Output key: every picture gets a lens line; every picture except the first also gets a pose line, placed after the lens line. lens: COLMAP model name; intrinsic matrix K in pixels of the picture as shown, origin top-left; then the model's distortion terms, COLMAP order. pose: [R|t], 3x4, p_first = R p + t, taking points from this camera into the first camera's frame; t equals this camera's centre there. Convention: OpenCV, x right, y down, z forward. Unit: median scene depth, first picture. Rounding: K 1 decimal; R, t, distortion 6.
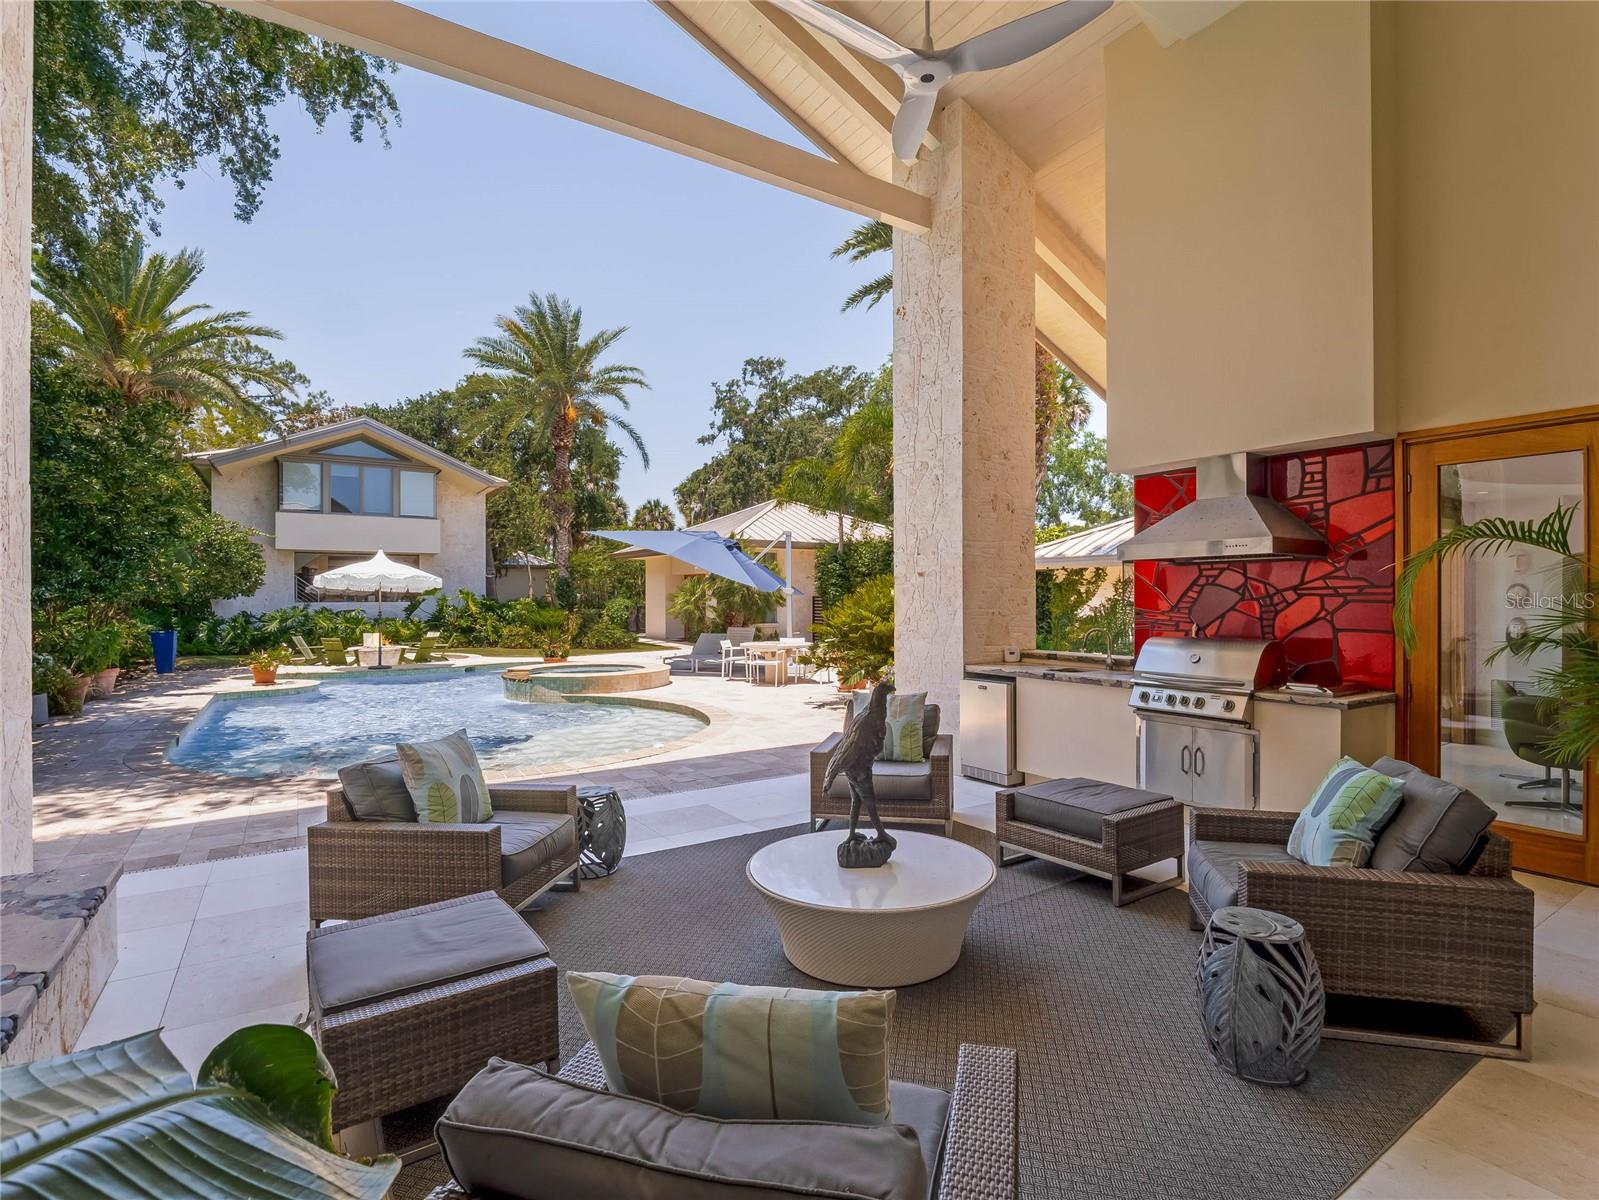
lens RADIAL K [[769.1, 0, 811.1], [0, 769.1, 602.9], [0, 0, 1]] dist [-0.015631, 0.003375]
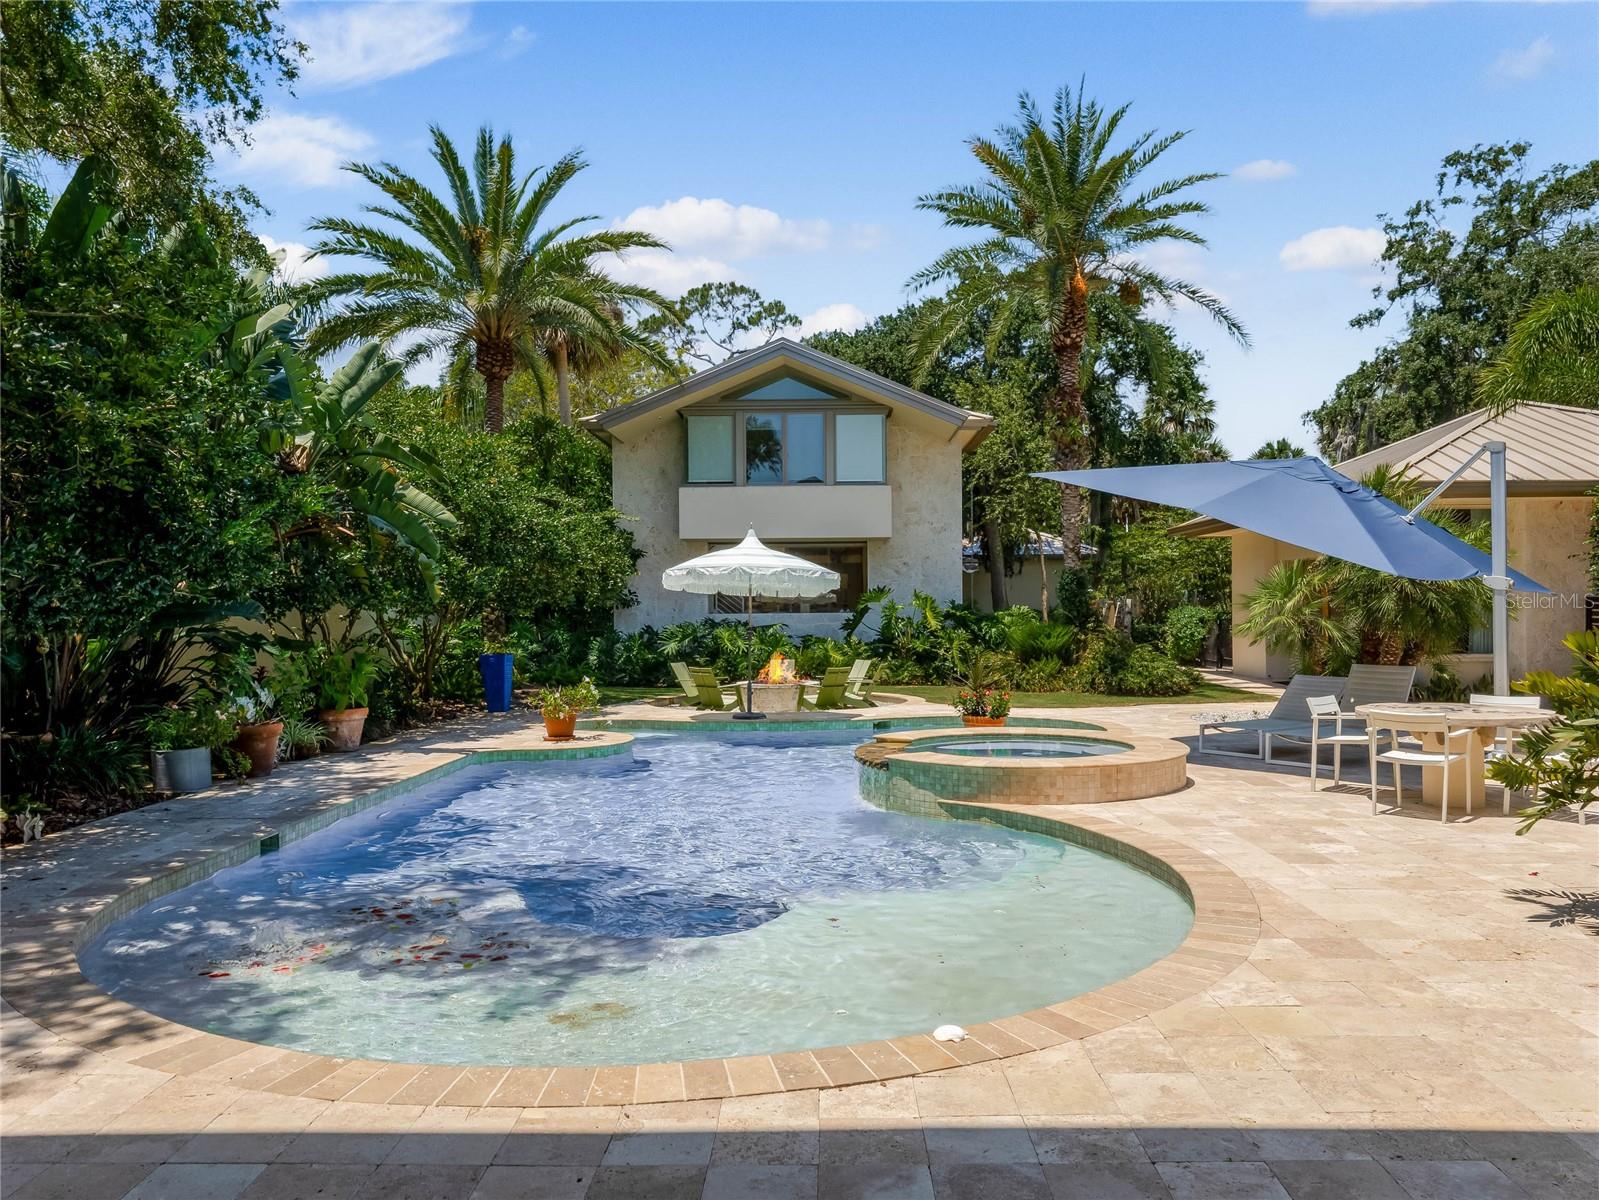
lens RADIAL K [[1147.5, 0, 816.4], [0, 1147.5, 621.7], [0, 0, 1]] dist [-0.012460, 0.001302]
pose [[0.822522, 0.002333, -0.568728, 0.014121], [0.001946, 0.999974, 0.006915, -0.000226], [0.568730, -0.006795, 0.822497, 0.173247]]
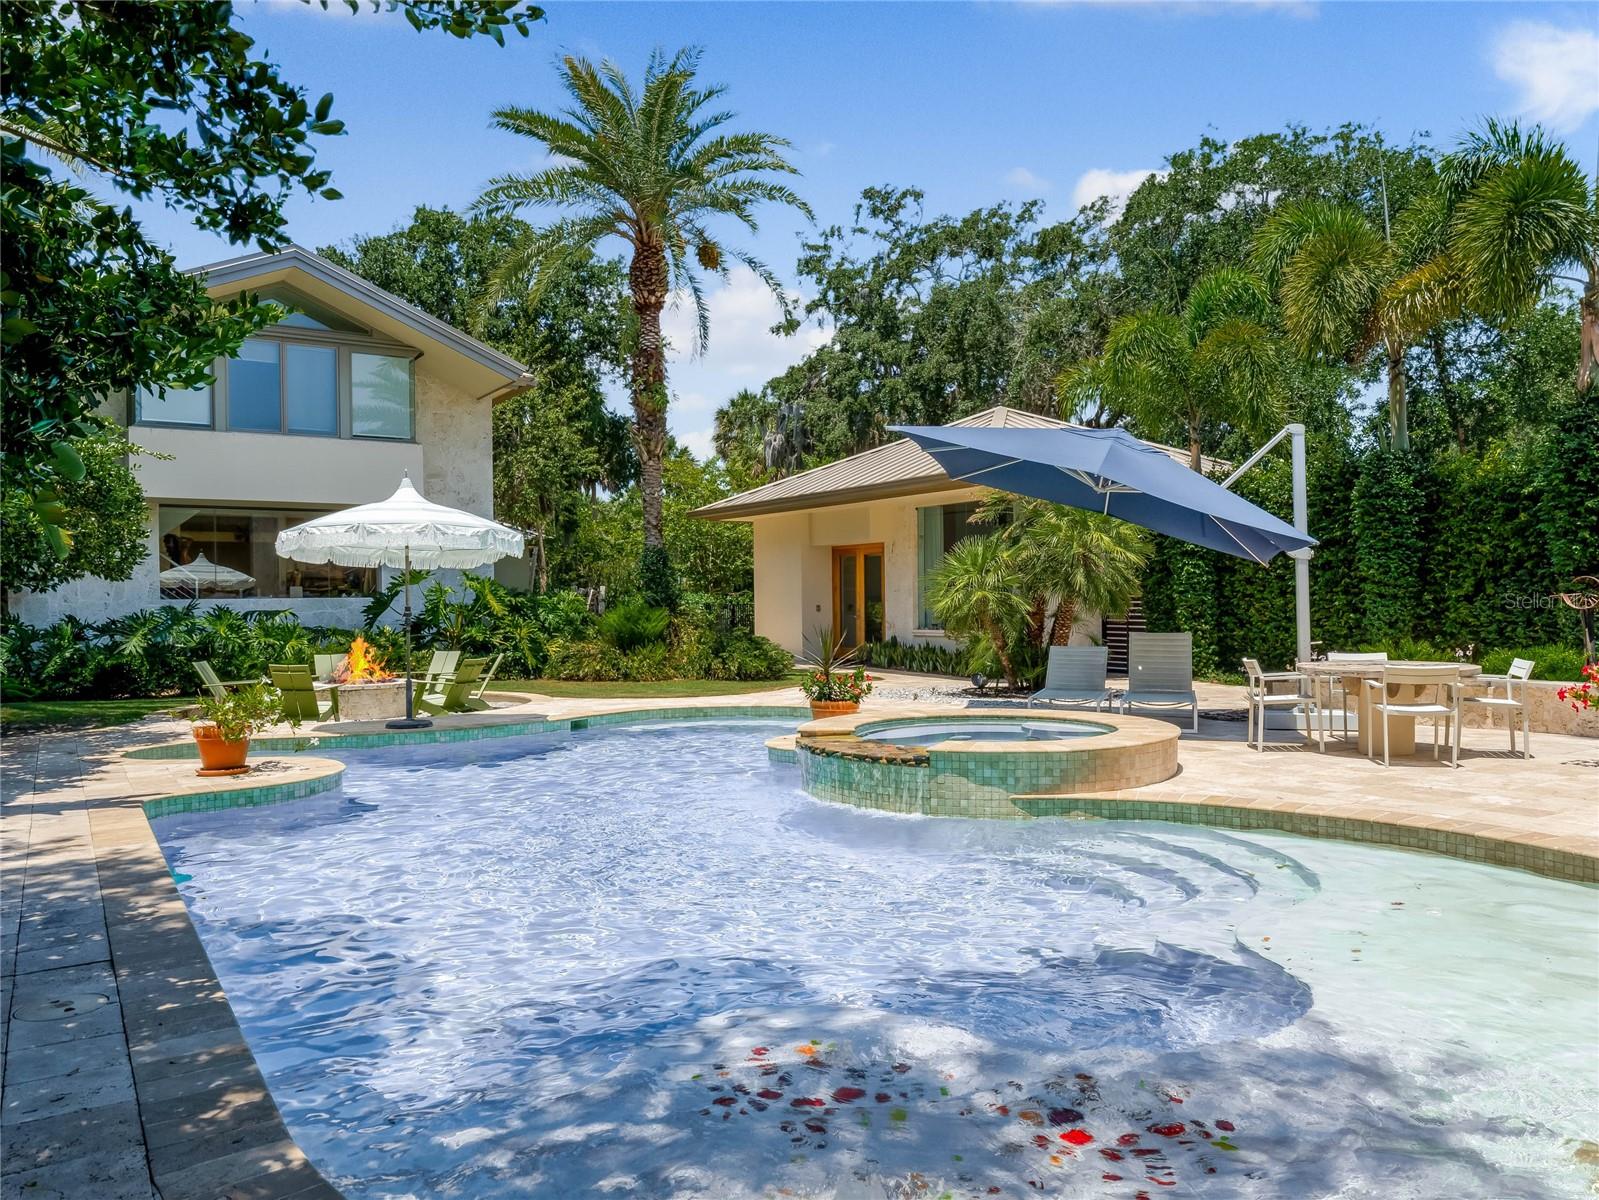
lens RADIAL K [[1147.5, 0, 822.6], [0, 1147.5, 621.1], [0, 0, 1]] dist [-0.012460, 0.001302]
pose [[0.999953, -0.009484, 0.001893, -0.210054], [0.009459, 0.999876, 0.012624, 0.009041], [-0.002013, -0.012606, 0.999919, 0.196447]]
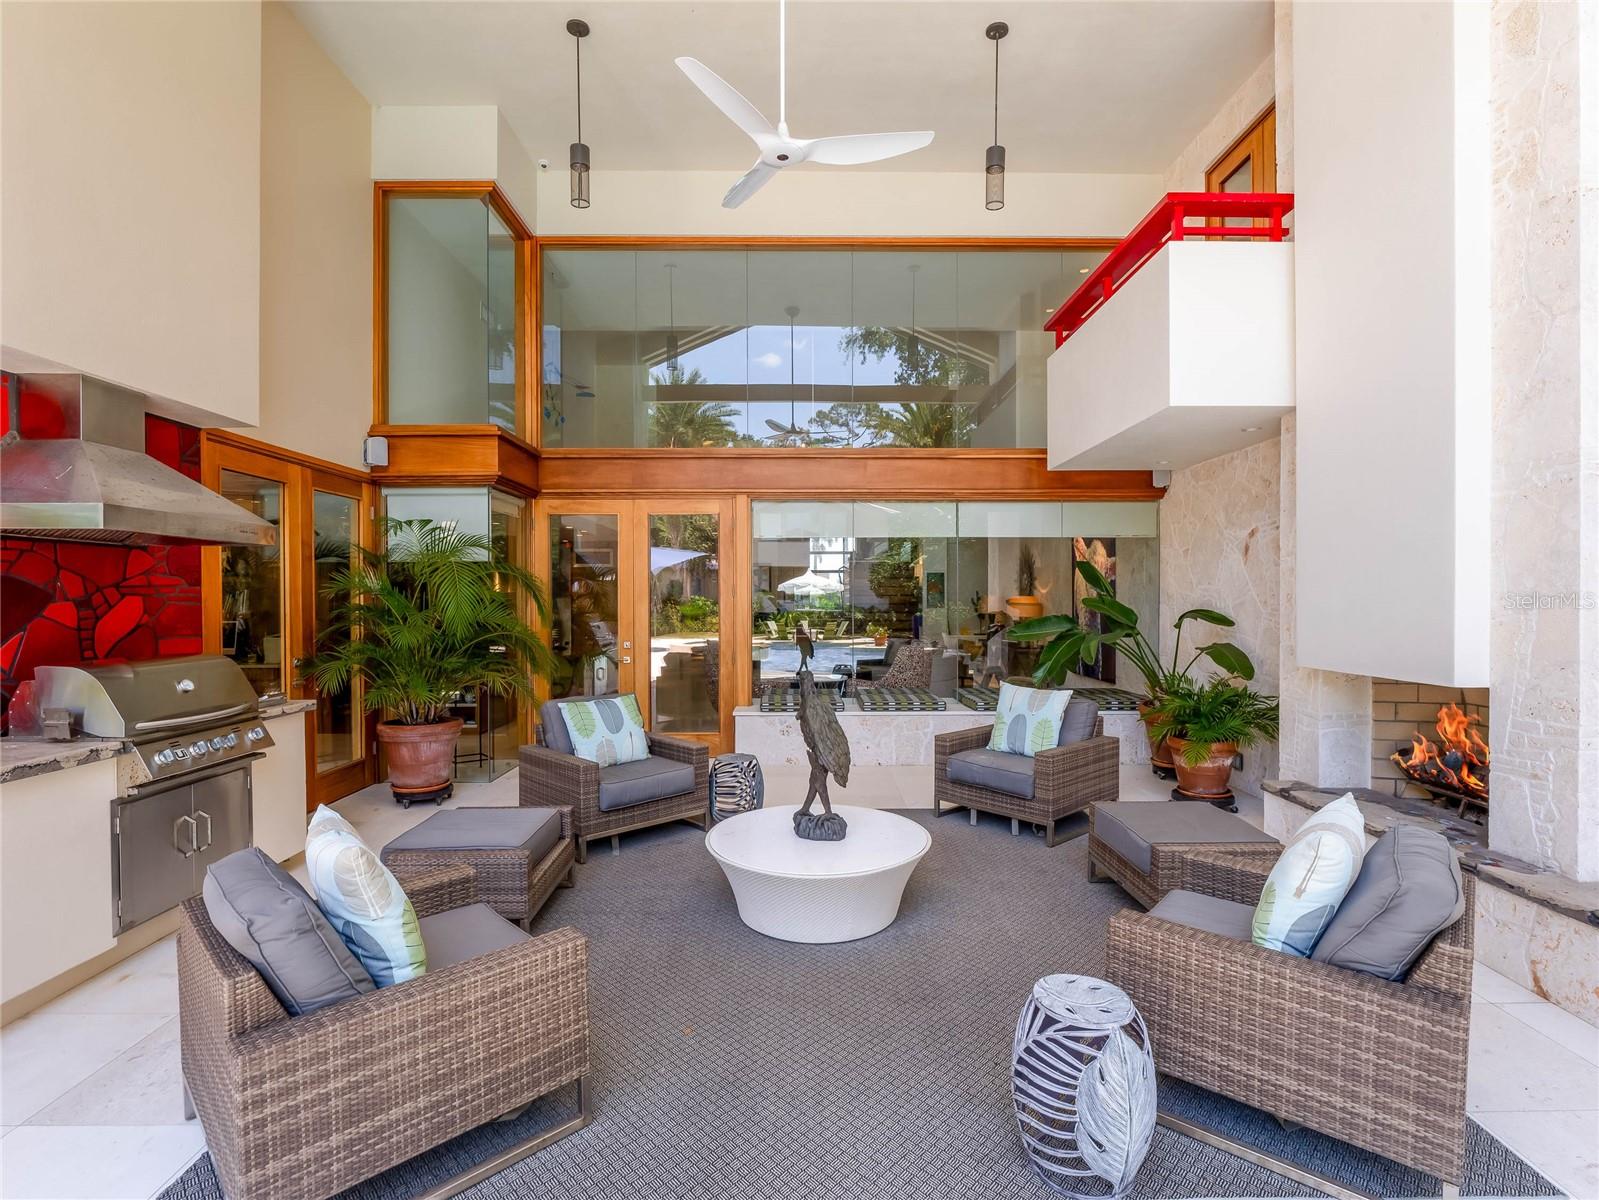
lens RADIAL K [[789.3, 0, 823.7], [0, 789.3, 607.7], [0, 0, 1]] dist [-0.006152, -0.000902]
pose [[-0.850628, -0.001729, 0.525765, -0.068864], [0.006739, 0.999877, 0.014190, -0.000668], [-0.525724, 0.015614, -0.850512, 0.254526]]
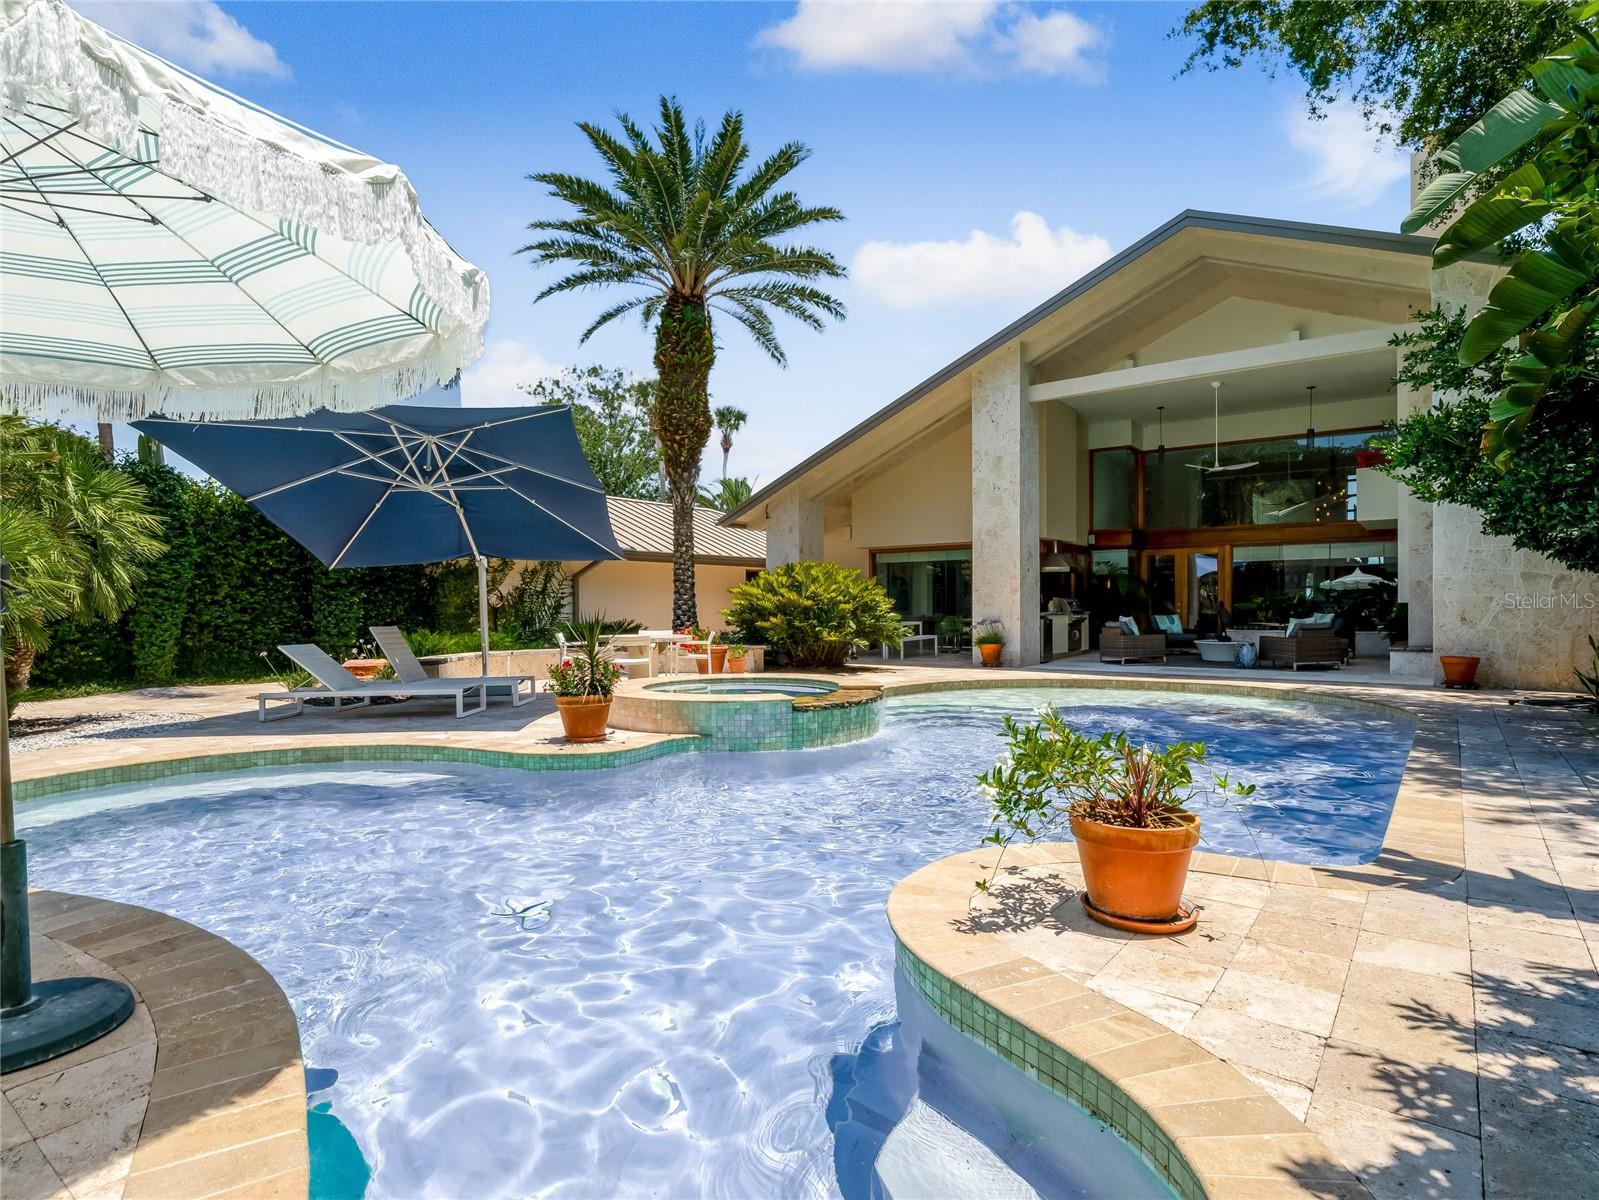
lens RADIAL K [[872.9, 0, 792.2], [0, 872.9, 596.6], [0, 0, 1]] dist [0.006524, -0.003821]
pose [[-0.320952, 0.014262, 0.946988, -0.523295], [0.010960, 0.999876, -0.011344, 0.014411], [-0.947032, 0.006739, -0.321068, 0.660862]]
